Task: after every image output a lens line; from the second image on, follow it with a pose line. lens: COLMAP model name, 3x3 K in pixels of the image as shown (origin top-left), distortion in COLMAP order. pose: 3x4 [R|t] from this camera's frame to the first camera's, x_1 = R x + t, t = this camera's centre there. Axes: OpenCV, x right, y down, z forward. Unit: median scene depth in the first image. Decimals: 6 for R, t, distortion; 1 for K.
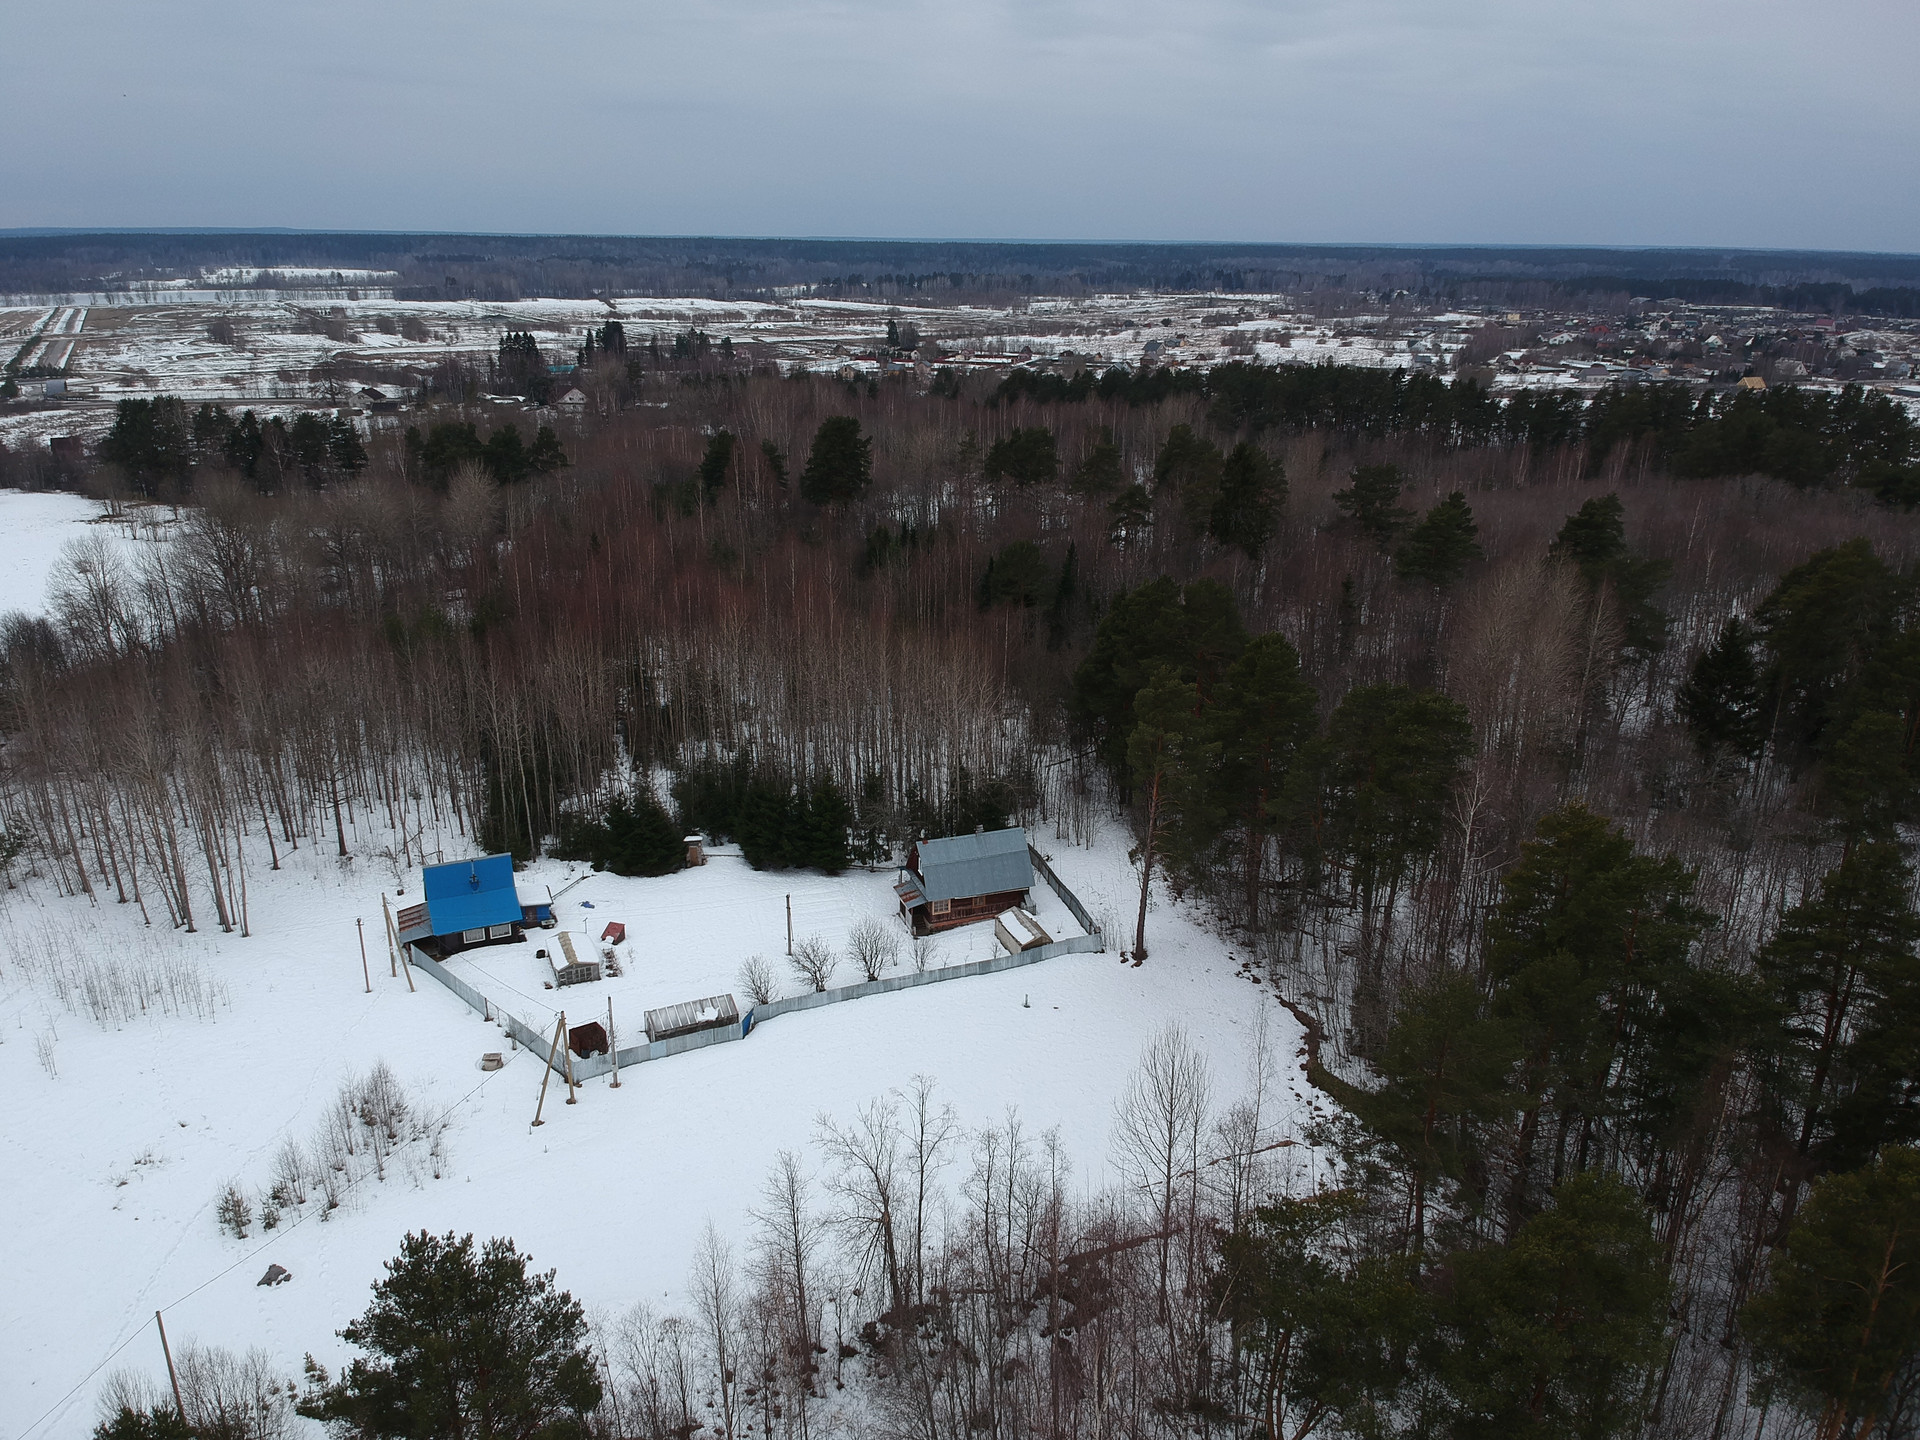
lens RADIAL K [[1413.9, 0, 960.0], [0, 1413.9, 720.0], [0, 0, 1]] dist [0.109303, -0.183952]
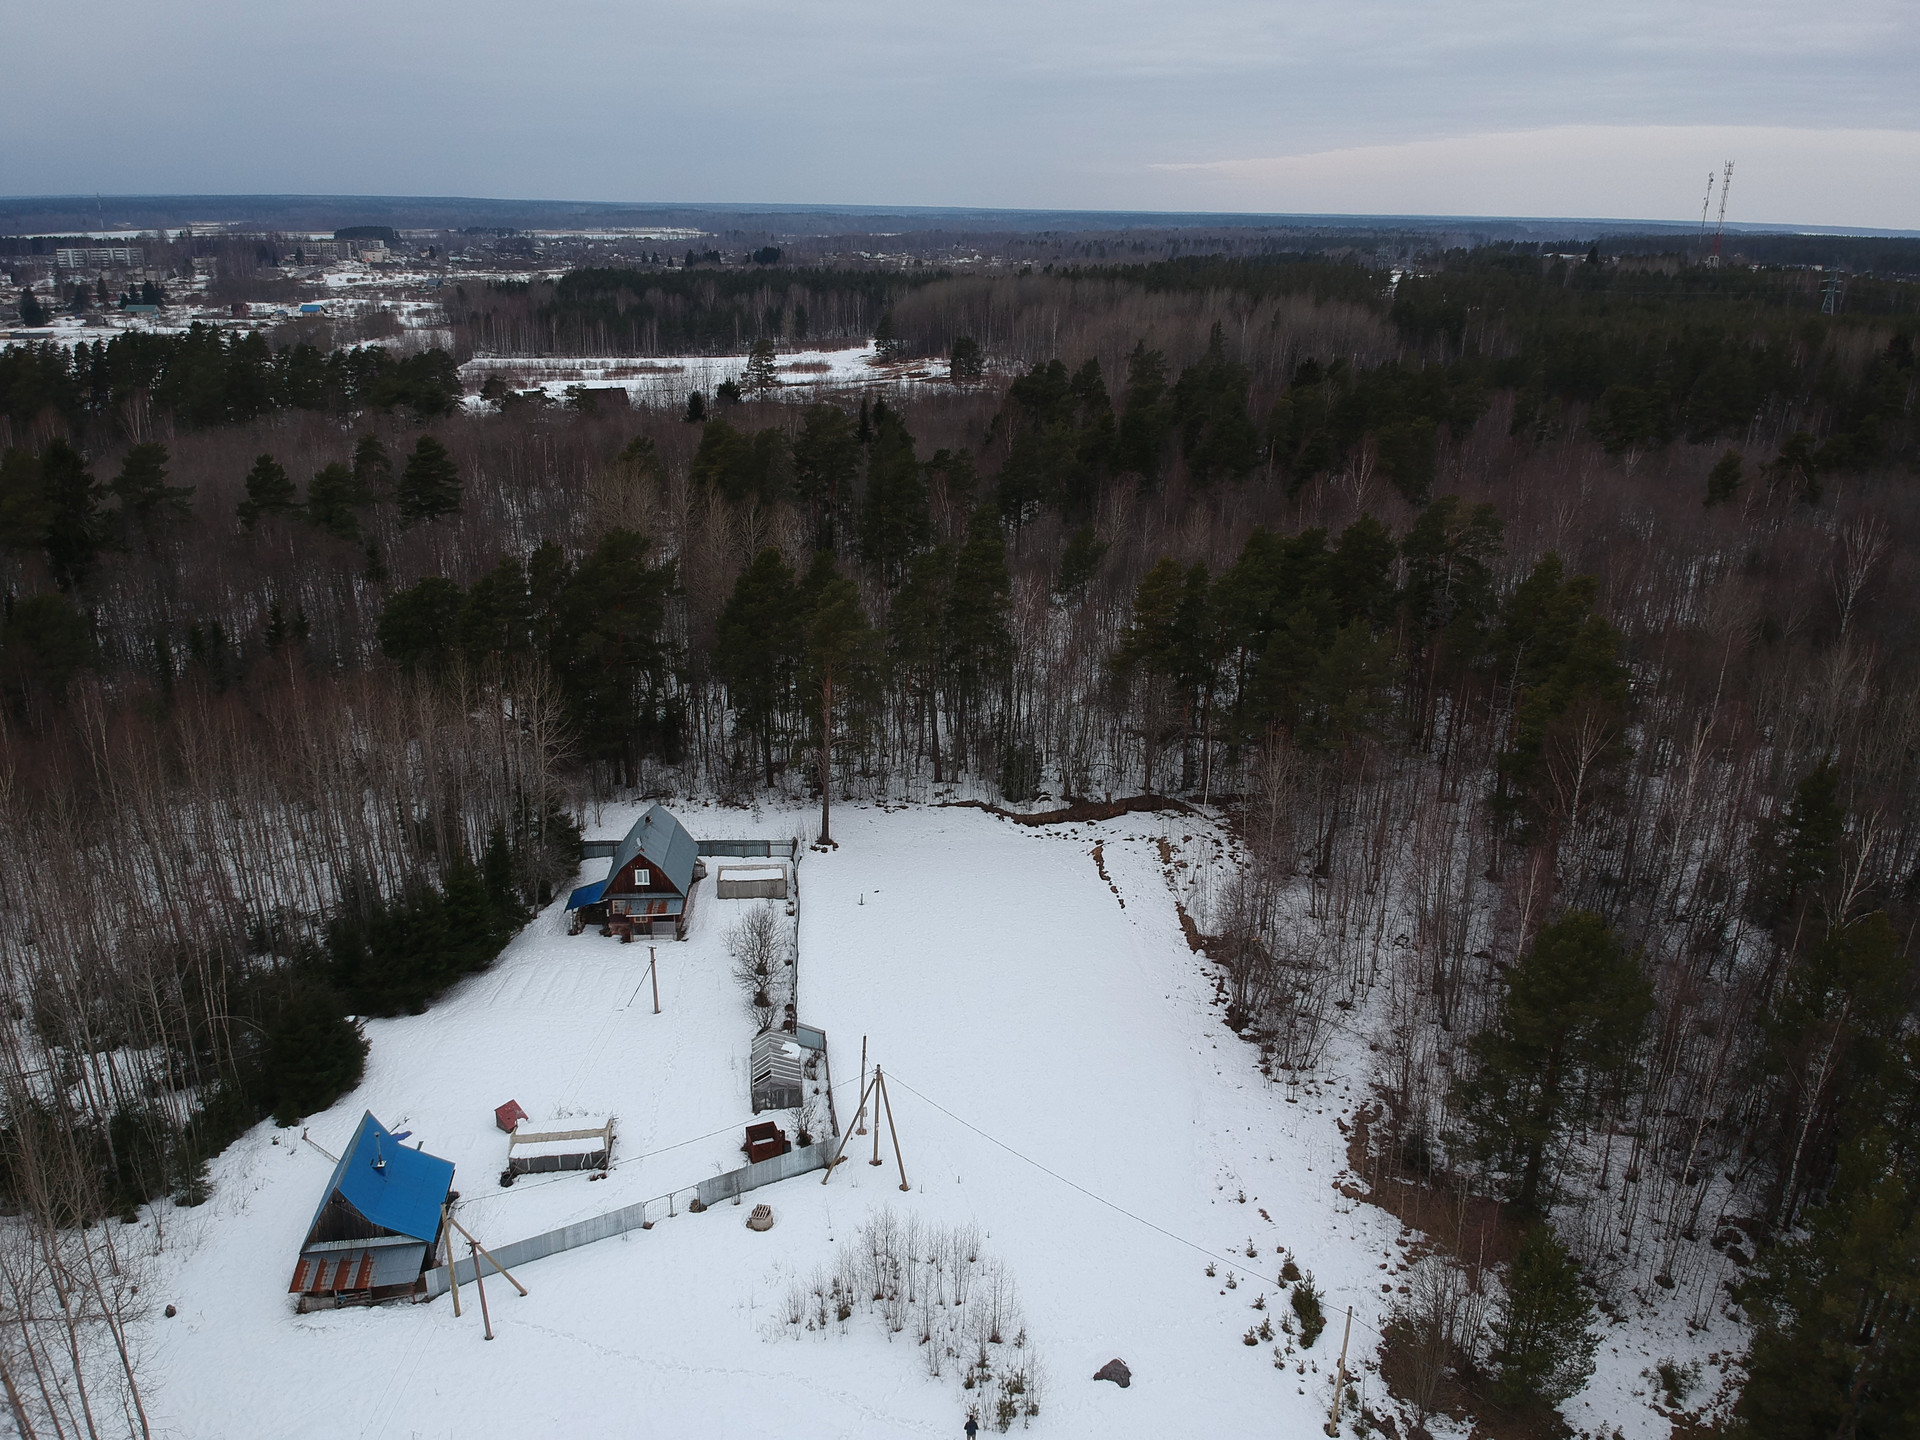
lens RADIAL K [[1413.9, 0, 960.0], [0, 1413.9, 720.0], [0, 0, 1]] dist [0.109303, -0.183952]
pose [[0.272684, -0.334302, 0.902156, -0.164228], [0.299444, 0.920607, 0.250630, -0.034473], [-0.914318, 0.201803, 0.351140, 0.095315]]
